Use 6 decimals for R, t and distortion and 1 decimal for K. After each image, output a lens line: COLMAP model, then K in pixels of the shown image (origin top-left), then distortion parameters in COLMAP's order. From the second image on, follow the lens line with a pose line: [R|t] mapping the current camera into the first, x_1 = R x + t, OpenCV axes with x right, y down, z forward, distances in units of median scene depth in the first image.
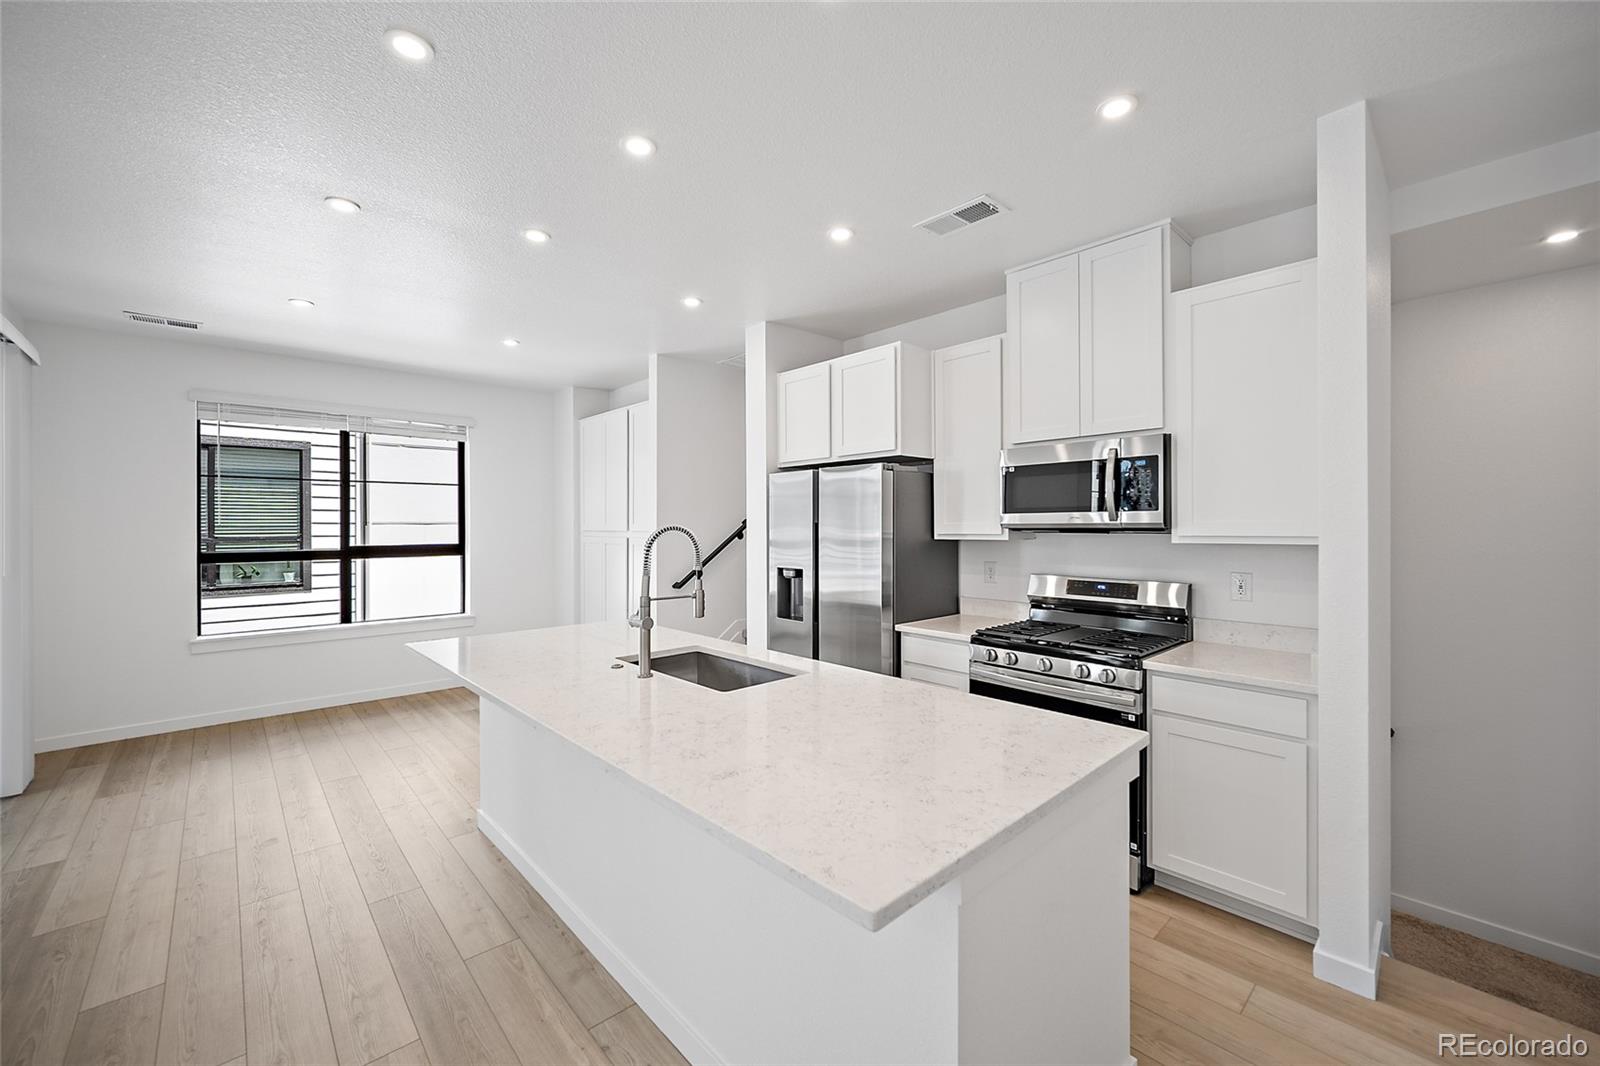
lens RADIAL K [[634.5, 0, 808.5], [0, 634.5, 529.6], [0, 0, 1]] dist [-0.001732, 0.000076]
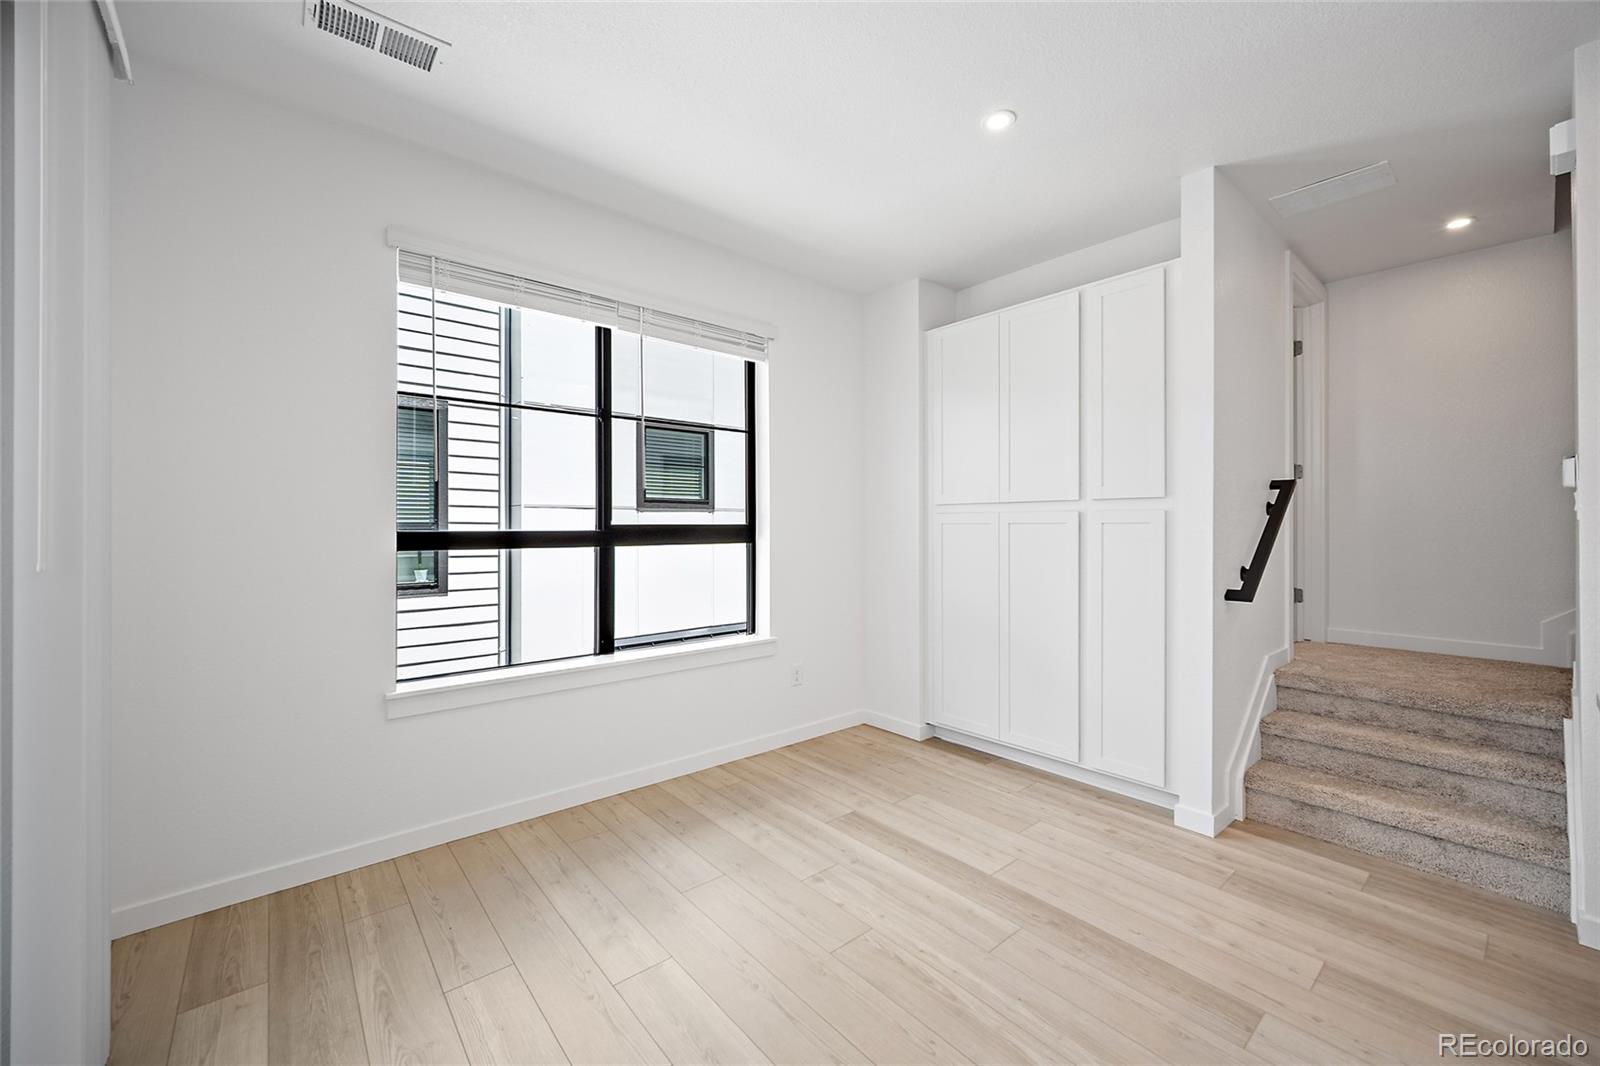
lens RADIAL K [[634.5, 0, 809.6], [0, 634.5, 525.8], [0, 0, 1]] dist [-0.001732, 0.000076]
pose [[0.999069, 0.001692, -0.043117, -0.807039], [-0.002003, 0.999972, -0.007158, 0.048567], [0.043104, 0.007237, 0.999044, 0.649110]]
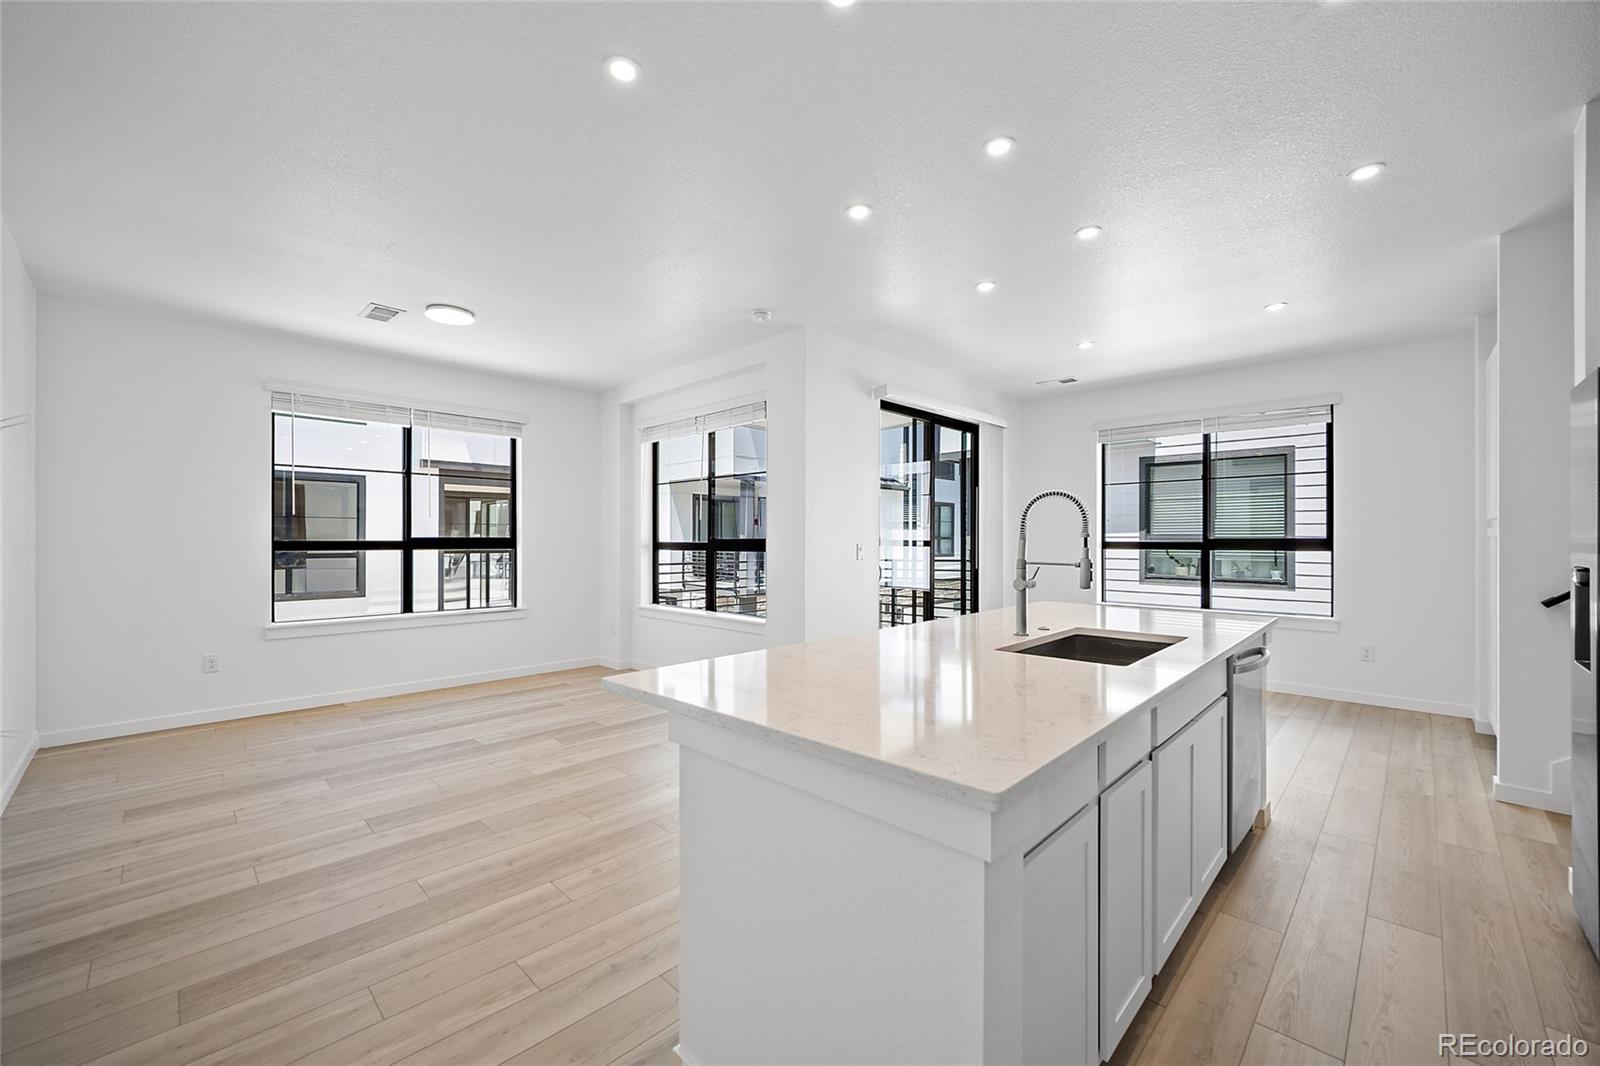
lens RADIAL K [[634.5, 0, 801.3], [0, 634.5, 538.6], [0, 0, 1]] dist [-0.001732, 0.000076]
pose [[0.045211, 0.001211, -0.998977, 0.527728], [-0.007878, 0.999969, 0.000856, 0.049069], [0.998946, 0.007832, 0.045219, 0.393782]]
